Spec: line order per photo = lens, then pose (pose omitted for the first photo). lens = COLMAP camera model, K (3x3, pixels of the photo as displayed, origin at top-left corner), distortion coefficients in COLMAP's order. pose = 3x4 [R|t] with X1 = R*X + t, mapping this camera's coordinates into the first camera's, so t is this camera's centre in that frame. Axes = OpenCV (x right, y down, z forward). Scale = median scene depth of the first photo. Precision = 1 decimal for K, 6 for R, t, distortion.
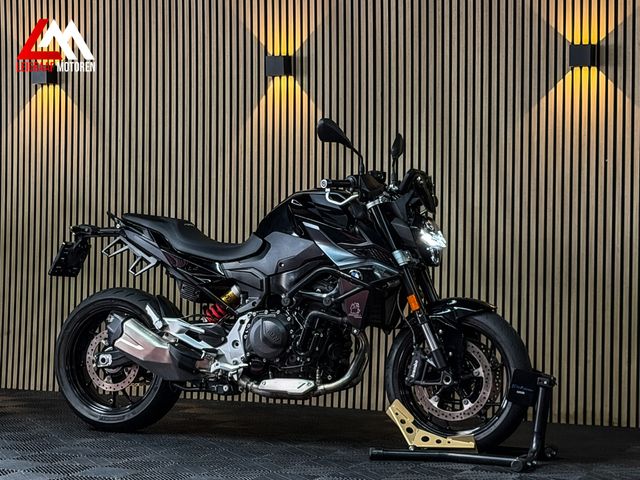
lens RADIAL K [[1243.8, 0, 361.2], [0, 1243.8, 240.6], [0, 0, 1]] dist [0.154745, 0.179337]
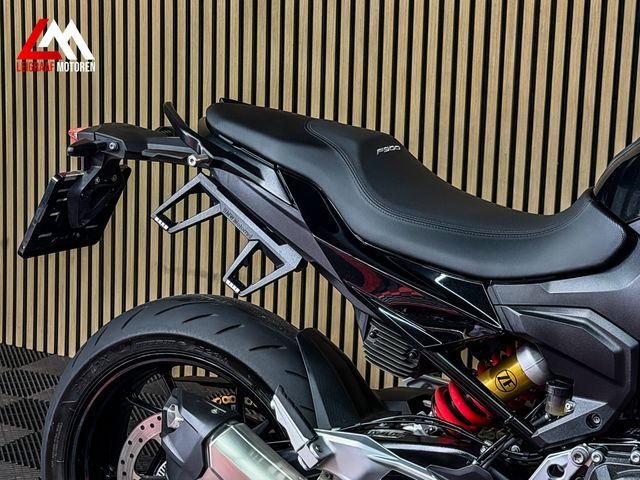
lens RADIAL K [[1407.7, 0, 320.0], [0, 1407.7, 240.0], [0, 0, 1]] dist [0.111611, 0.057953]
pose [[0.993273, 0.034454, -0.110549, -0.114113], [-0.011972, 0.980147, 0.197910, -0.067302], [0.115173, -0.195256, 0.973966, 0.613191]]
